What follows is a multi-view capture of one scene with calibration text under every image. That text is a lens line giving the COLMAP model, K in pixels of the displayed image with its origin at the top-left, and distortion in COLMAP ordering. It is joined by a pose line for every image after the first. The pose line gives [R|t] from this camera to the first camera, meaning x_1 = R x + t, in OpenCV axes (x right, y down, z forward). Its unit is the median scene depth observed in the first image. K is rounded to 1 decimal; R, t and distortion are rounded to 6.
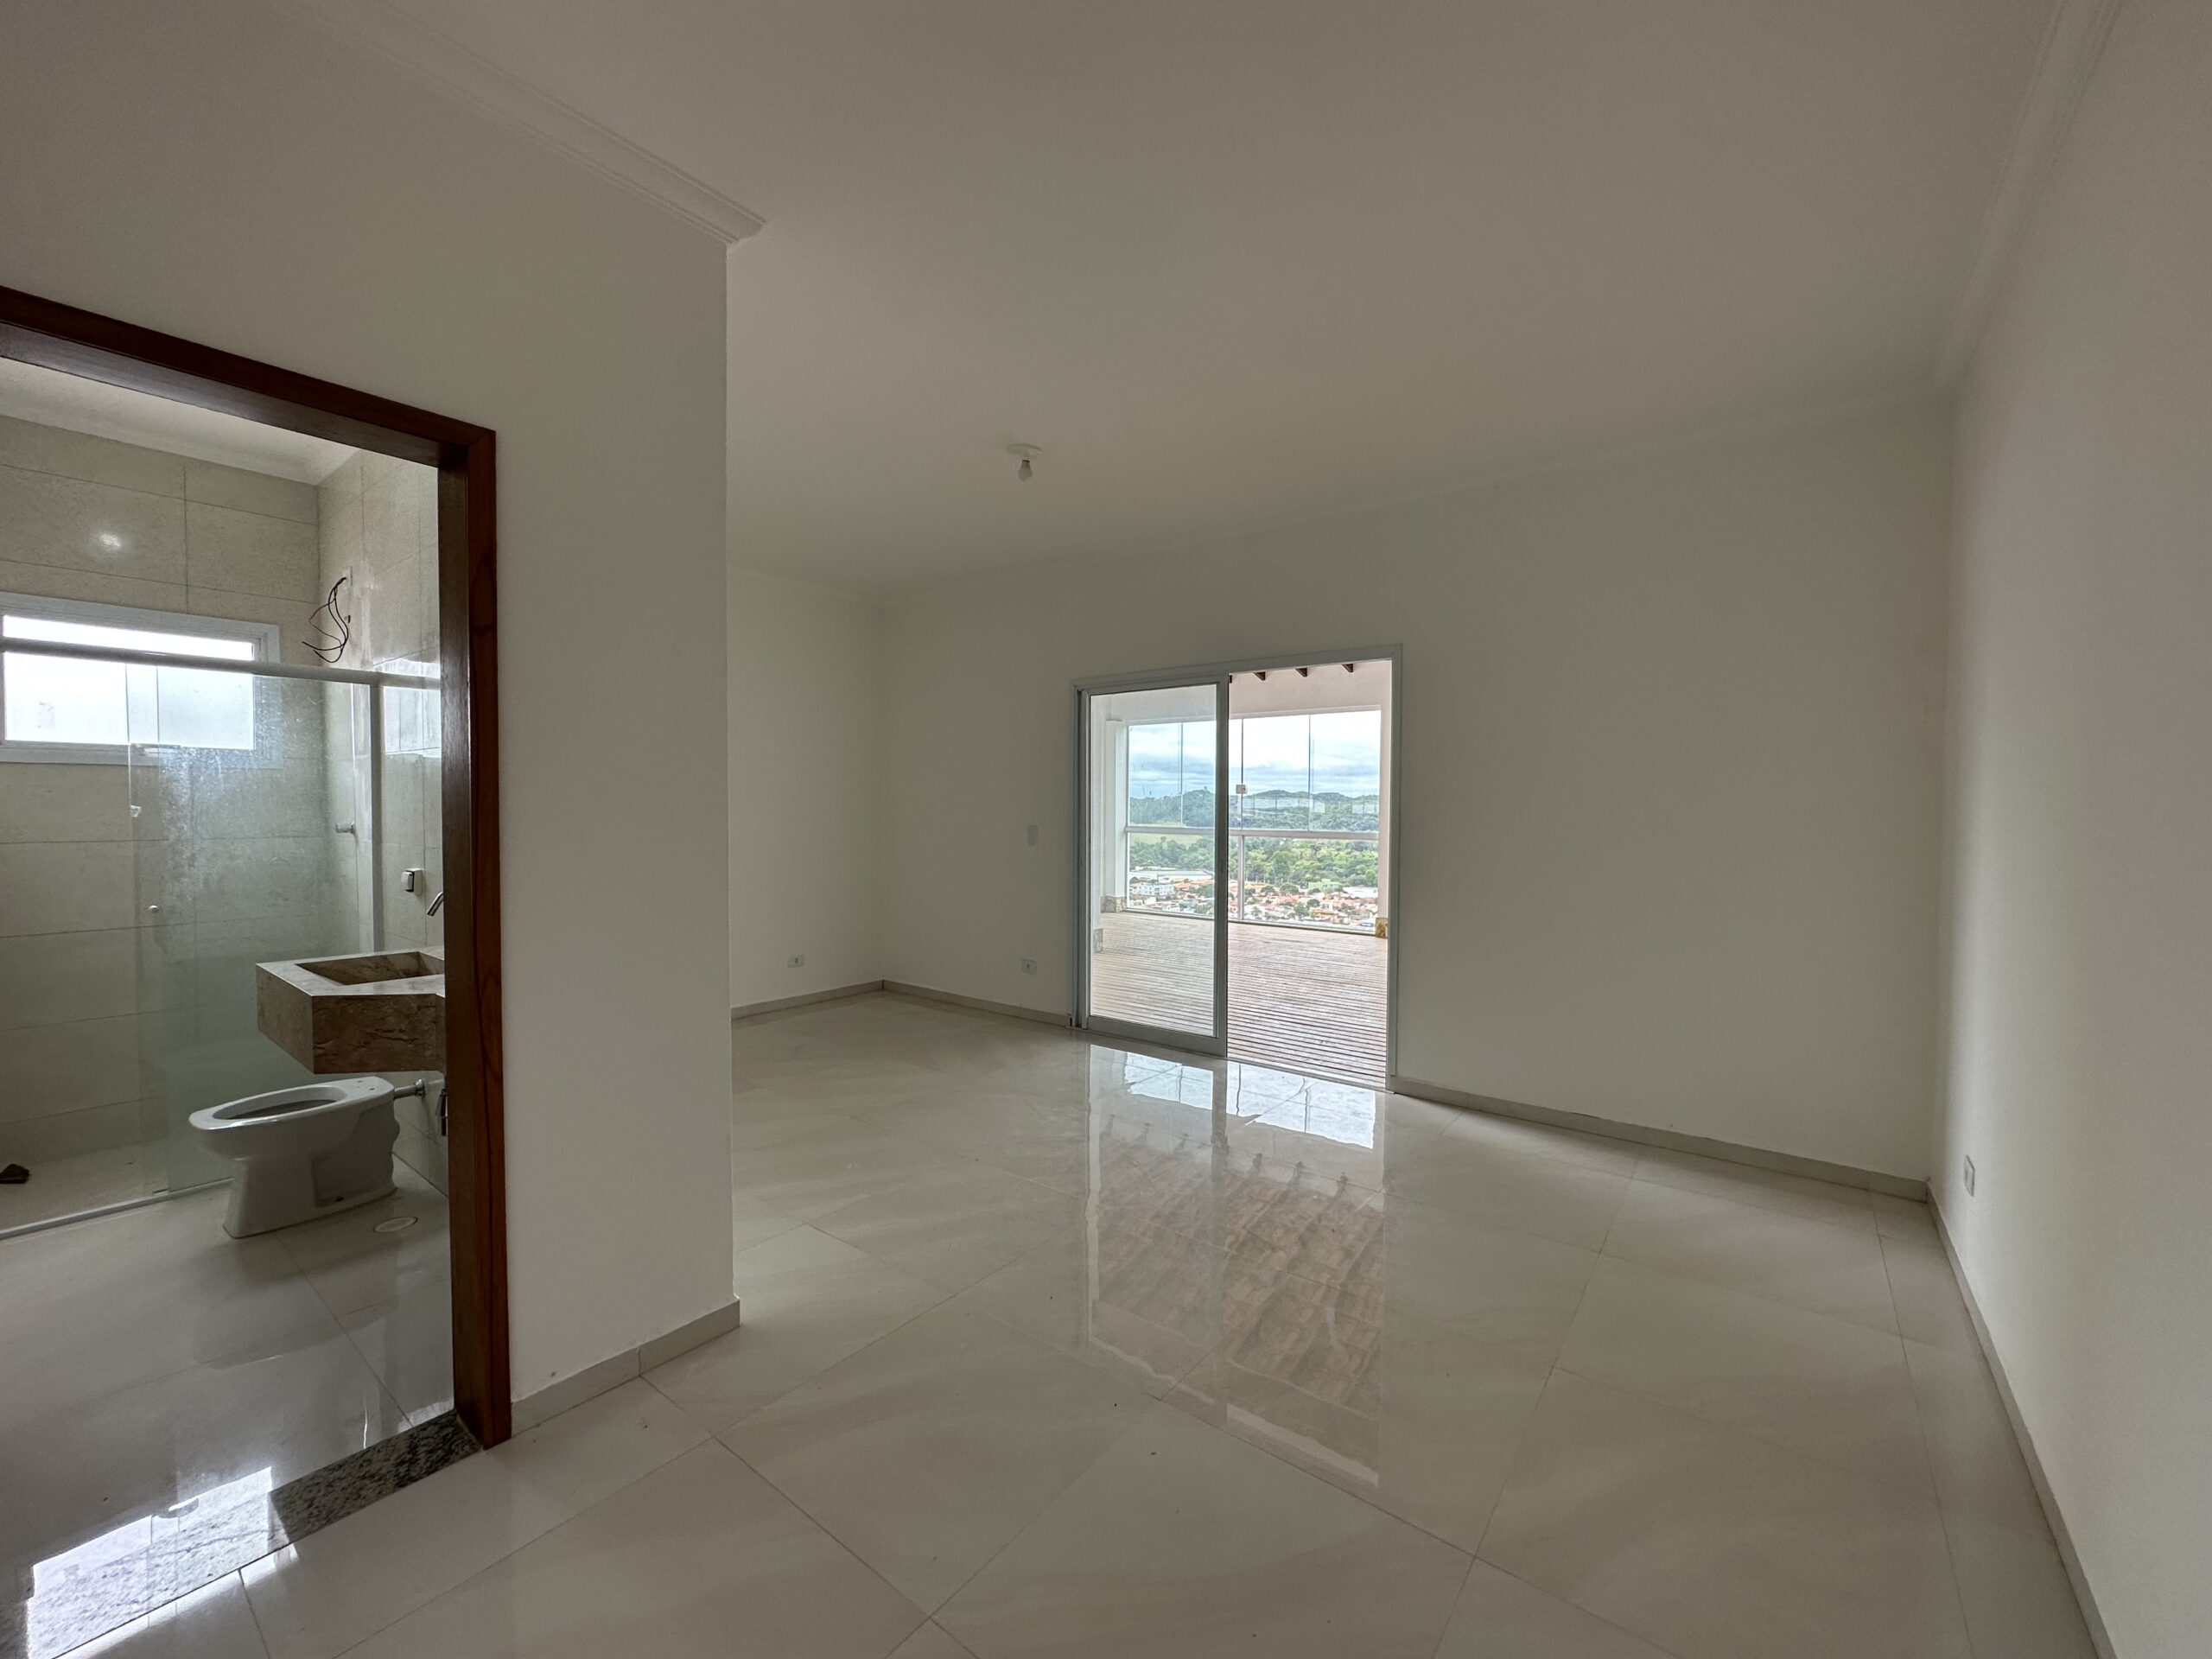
lens RADIAL K [[883.7, 0, 1113.3], [0, 883.7, 820.3], [0, 0, 1]] dist [-0.003835, 0.000938]
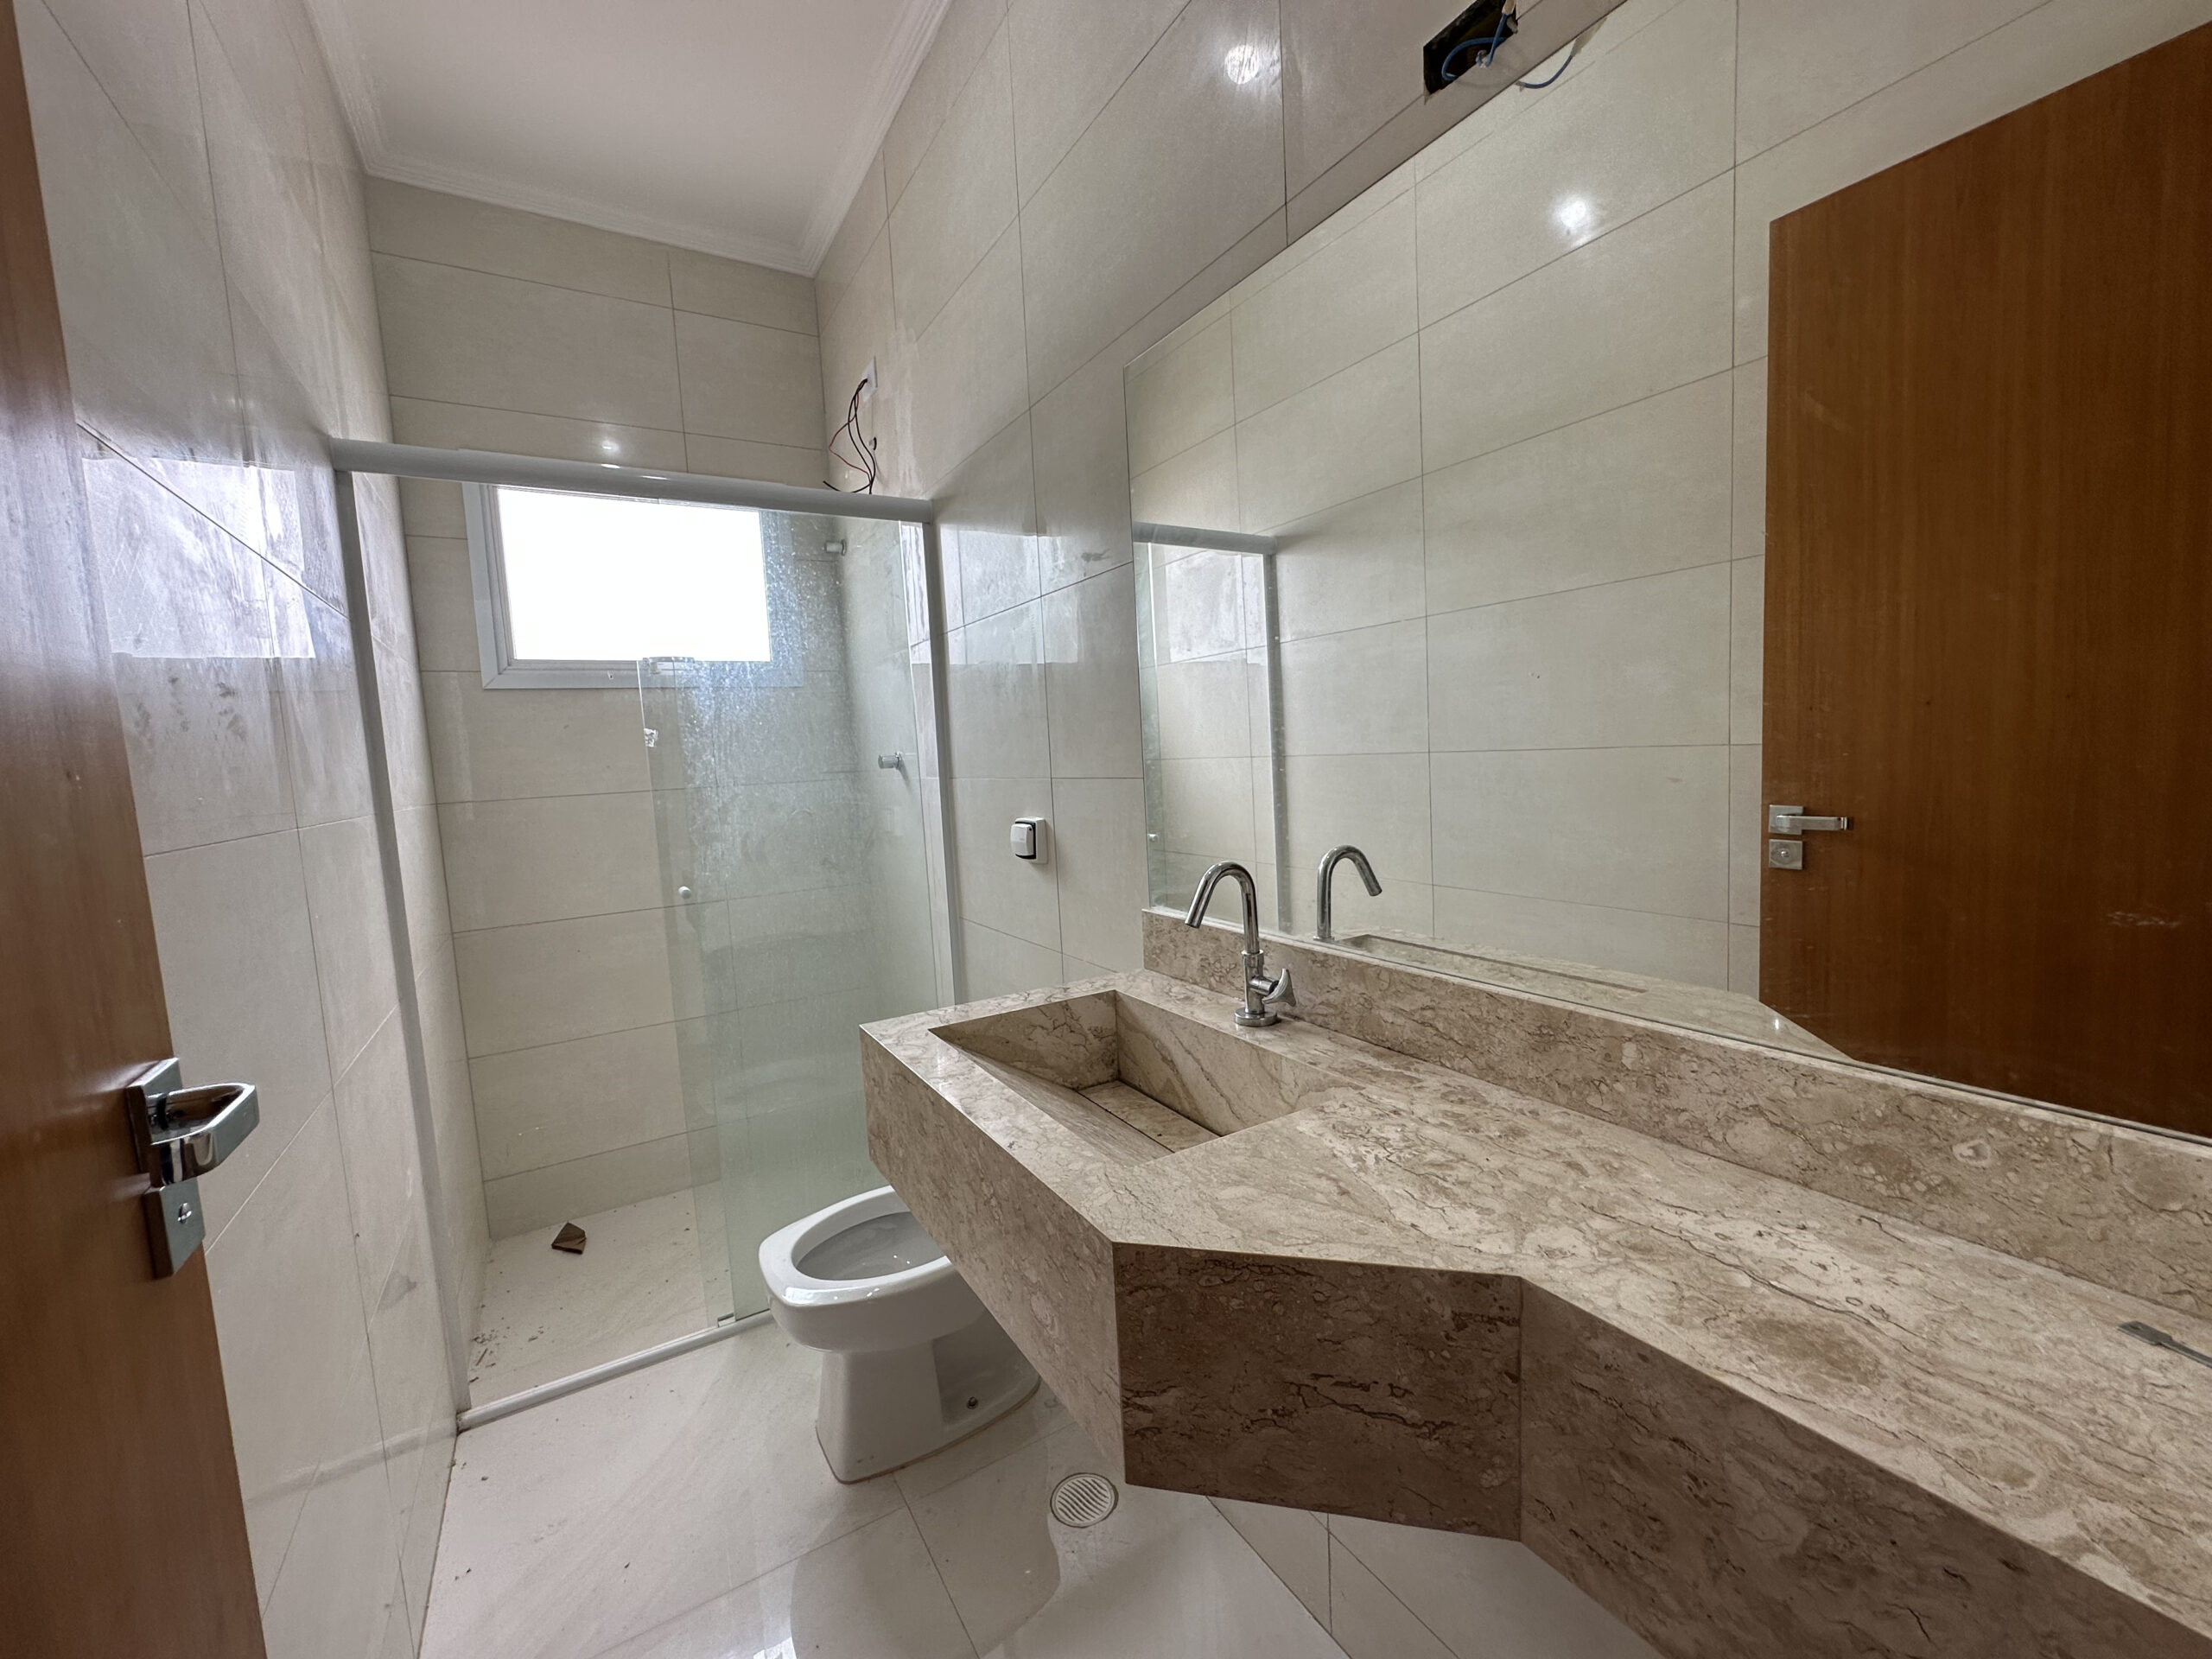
lens RADIAL K [[883.7, 0, 1113.6], [0, 883.7, 826.9], [0, 0, 1]] dist [-0.003835, 0.000938]
pose [[0.932339, -0.019503, -0.361060, -0.549549], [0.045508, 0.996933, 0.063662, 0.027016], [0.358711, -0.075786, 0.930367, 0.503429]]
